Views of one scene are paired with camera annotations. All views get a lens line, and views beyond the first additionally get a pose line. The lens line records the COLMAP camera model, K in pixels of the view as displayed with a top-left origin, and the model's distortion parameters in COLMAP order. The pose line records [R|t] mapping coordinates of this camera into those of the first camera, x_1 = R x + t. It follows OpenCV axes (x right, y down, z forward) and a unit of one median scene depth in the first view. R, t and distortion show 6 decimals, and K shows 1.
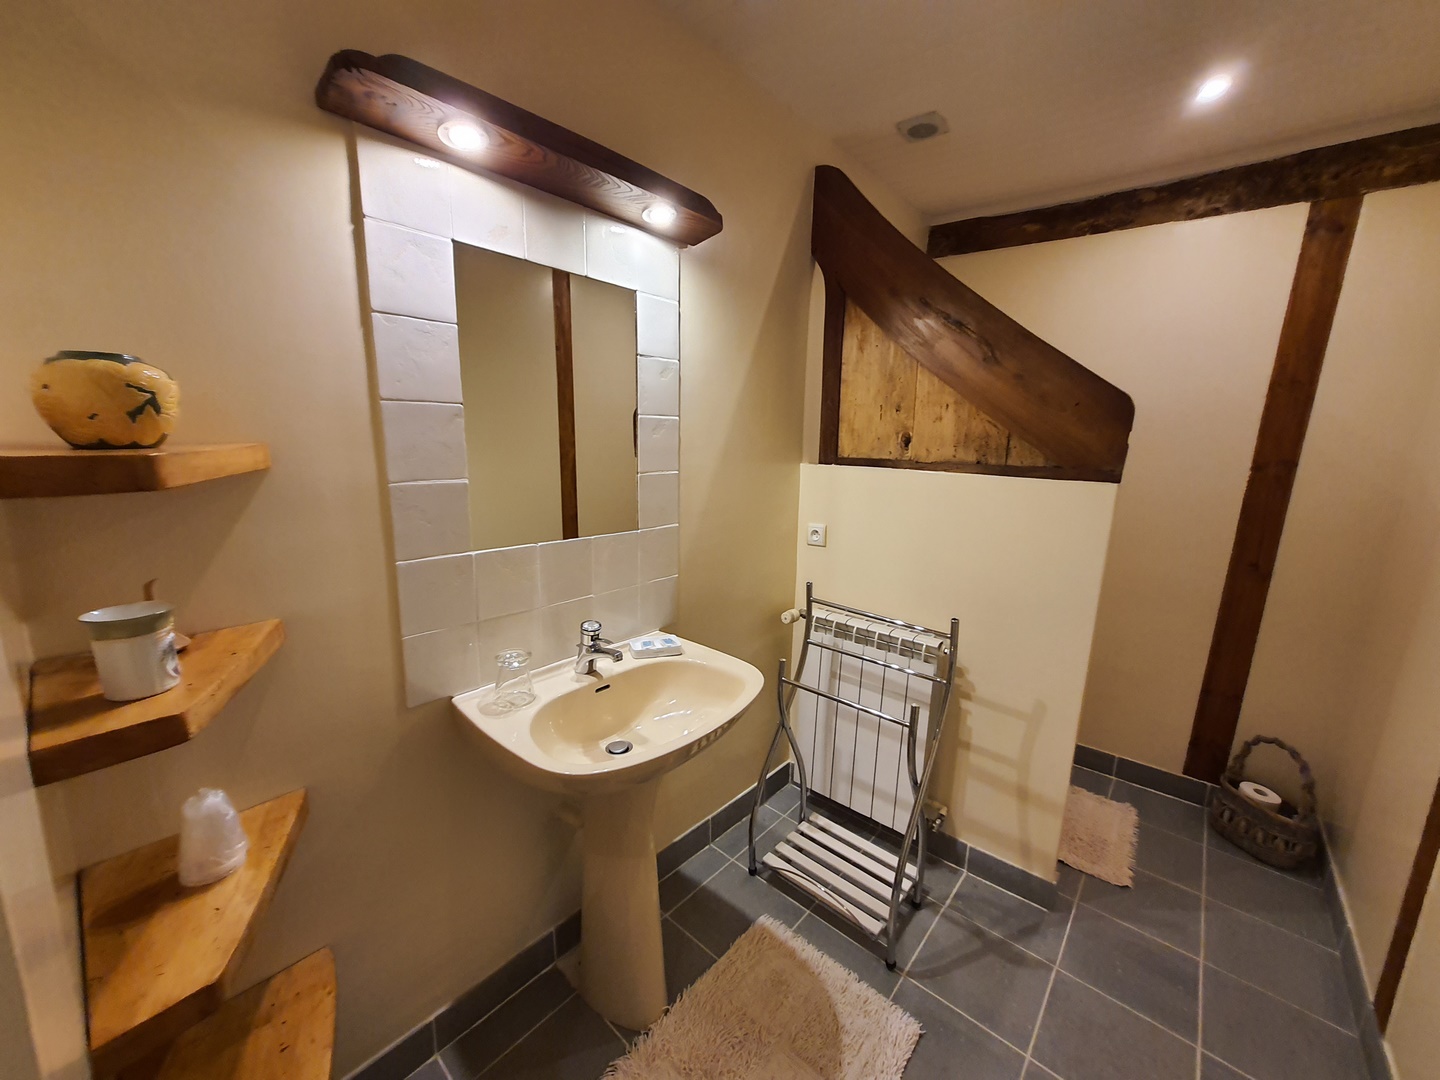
lens RADIAL K [[560.9, 0, 730.9], [0, 560.9, 547.4], [0, 0, 1]] dist [0.001891, -0.000059]
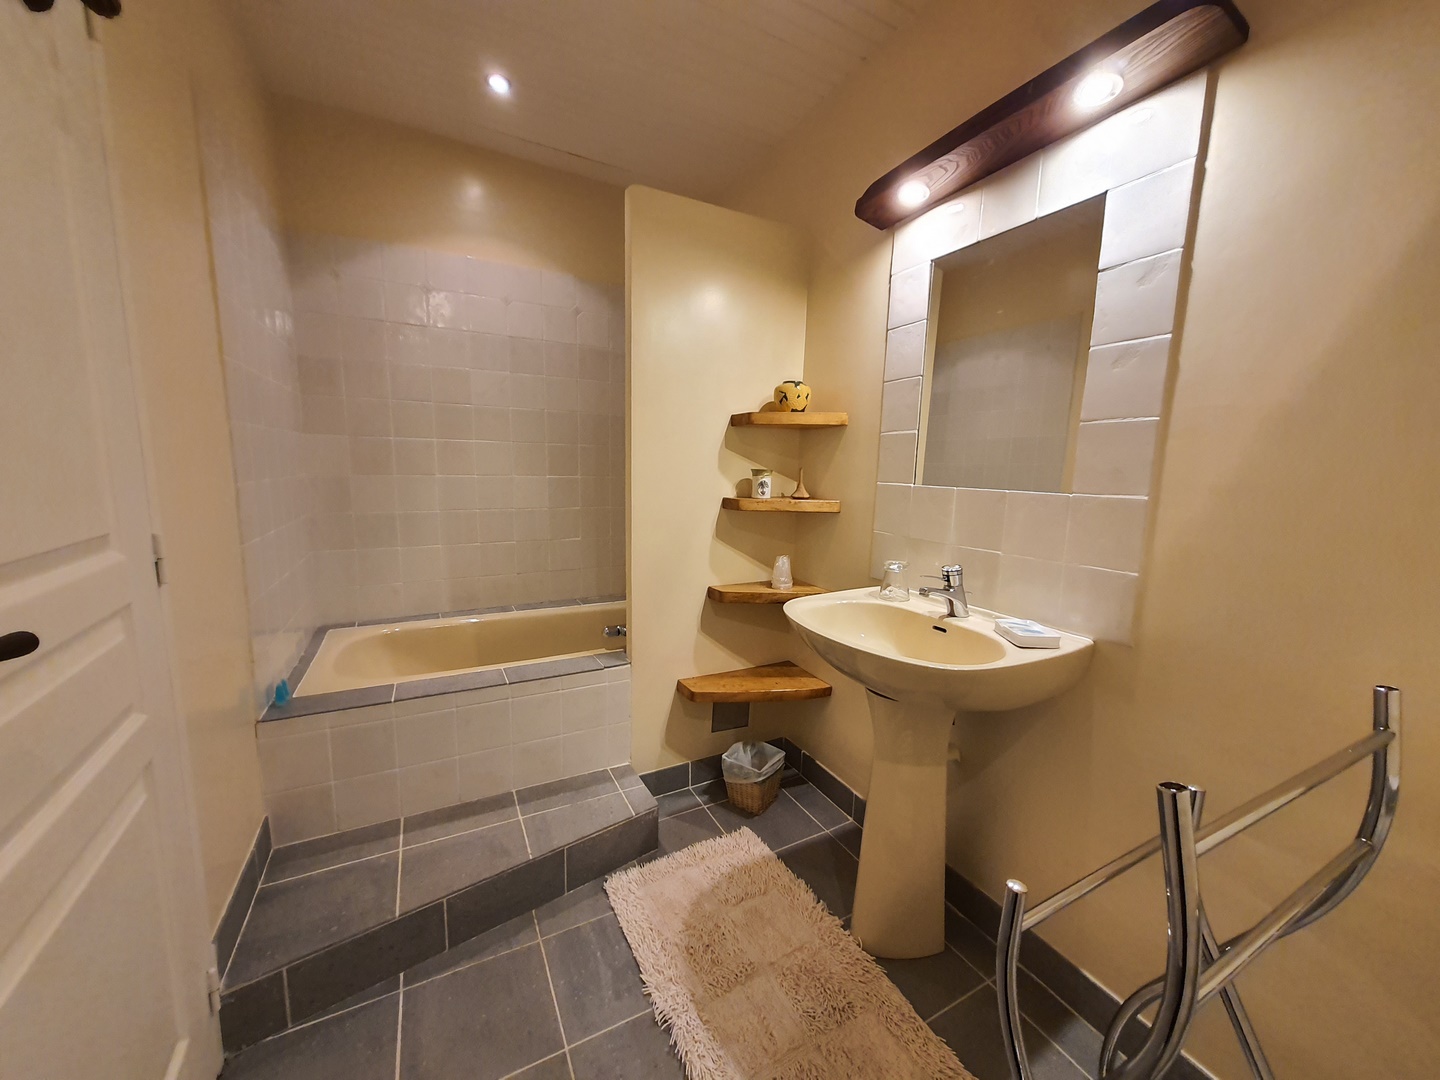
lens RADIAL K [[560.9, 0, 730.9], [0, 560.9, 547.4], [0, 0, 1]] dist [0.001891, -0.000059]
pose [[-0.367477, 0.101772, -0.924447, 1.017955], [-0.212881, 0.958400, 0.190132, -0.009869], [0.905341, 0.266666, -0.330525, 1.132001]]
